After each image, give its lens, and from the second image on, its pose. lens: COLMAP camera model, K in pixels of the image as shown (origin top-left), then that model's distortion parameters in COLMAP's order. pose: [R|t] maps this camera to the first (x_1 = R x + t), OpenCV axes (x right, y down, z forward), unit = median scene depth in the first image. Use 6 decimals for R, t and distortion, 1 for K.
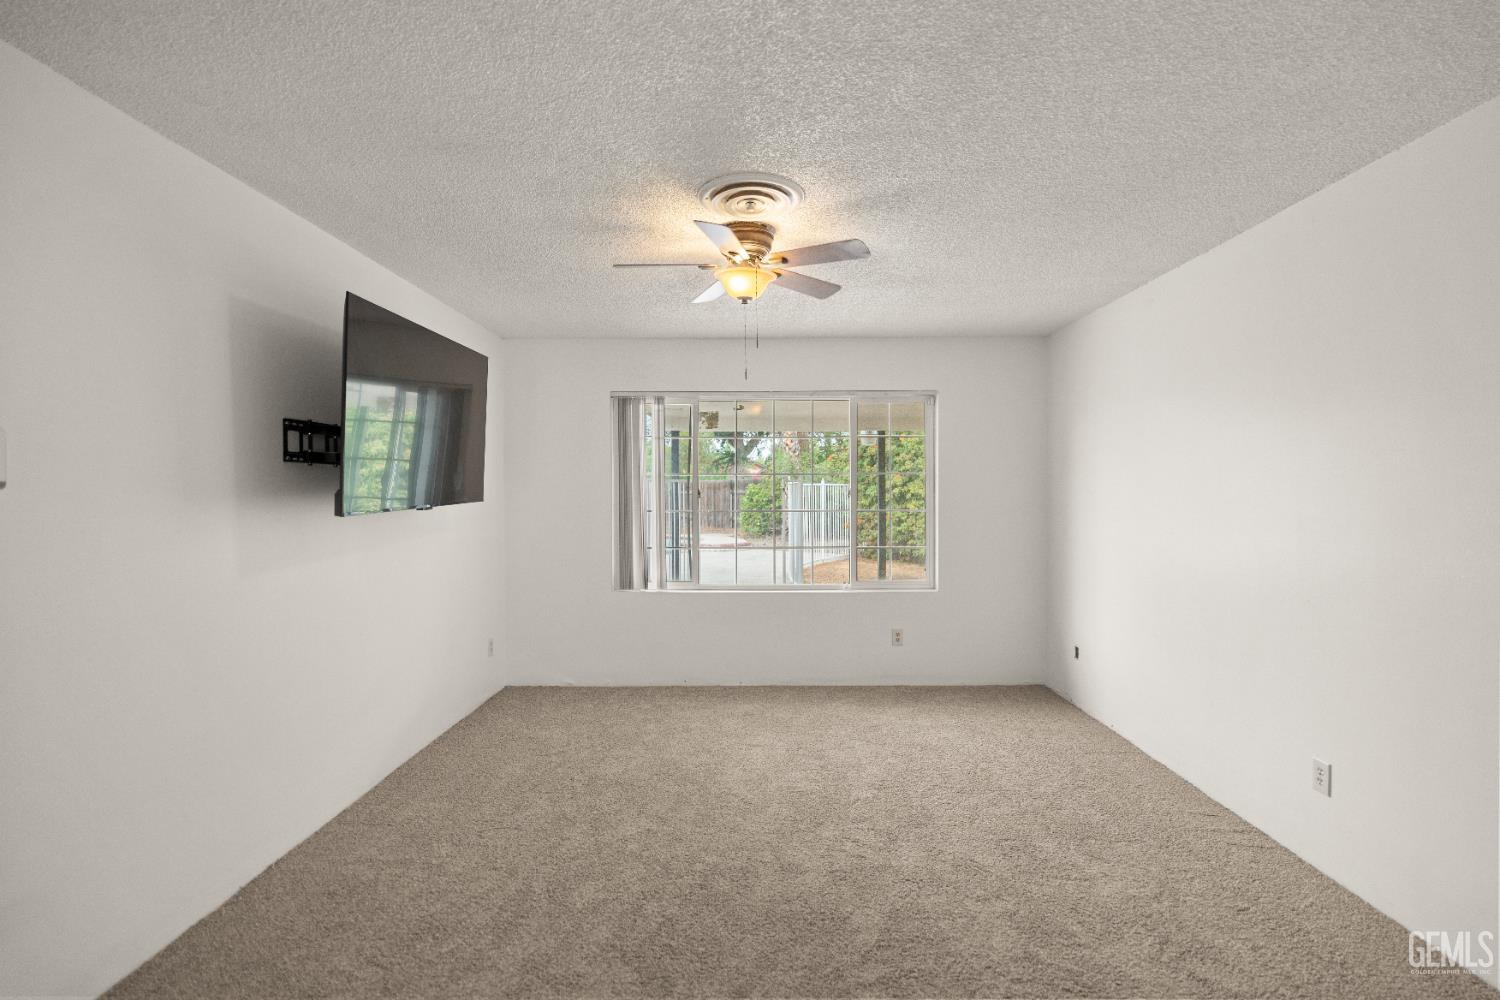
lens RADIAL K [[691.5, 0, 750.0], [0, 691.5, 500.0], [0, 0, 1]] dist [0.001598, 0.000258]
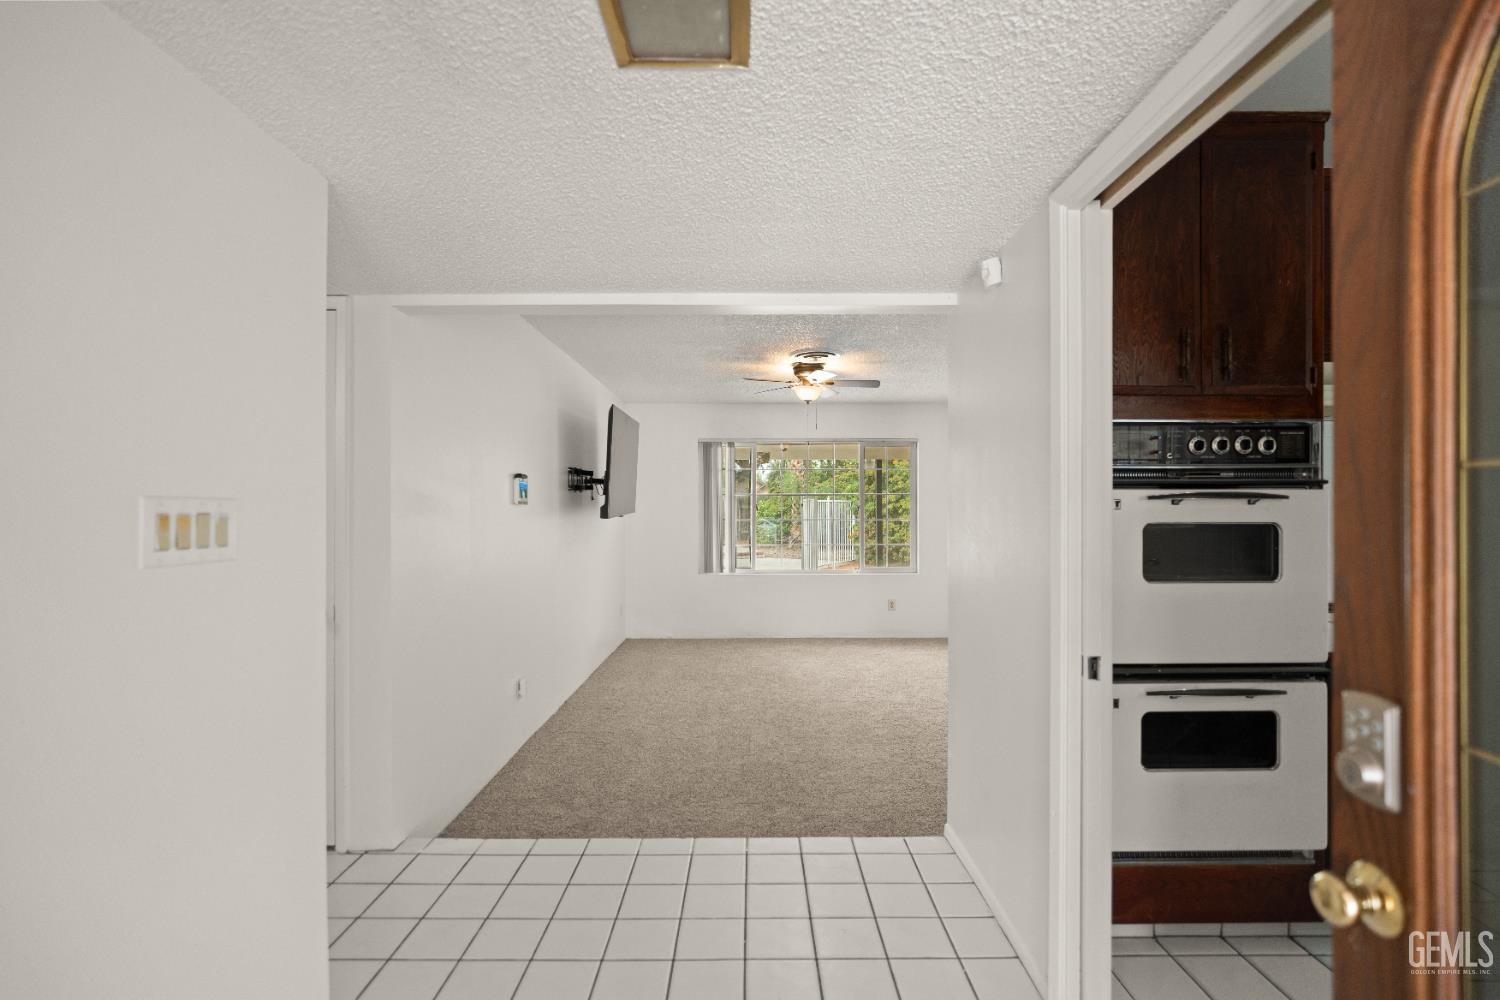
lens RADIAL K [[718.1, 0, 750.0], [0, 718.1, 500.0], [0, 0, 1]] dist [-0.003574, -0.000183]
pose [[0.999884, 0.000371, 0.015254, -0.100543], [-0.000026, 0.999745, -0.022594, 0.007546], [-0.015258, 0.022591, 0.999628, -0.473968]]
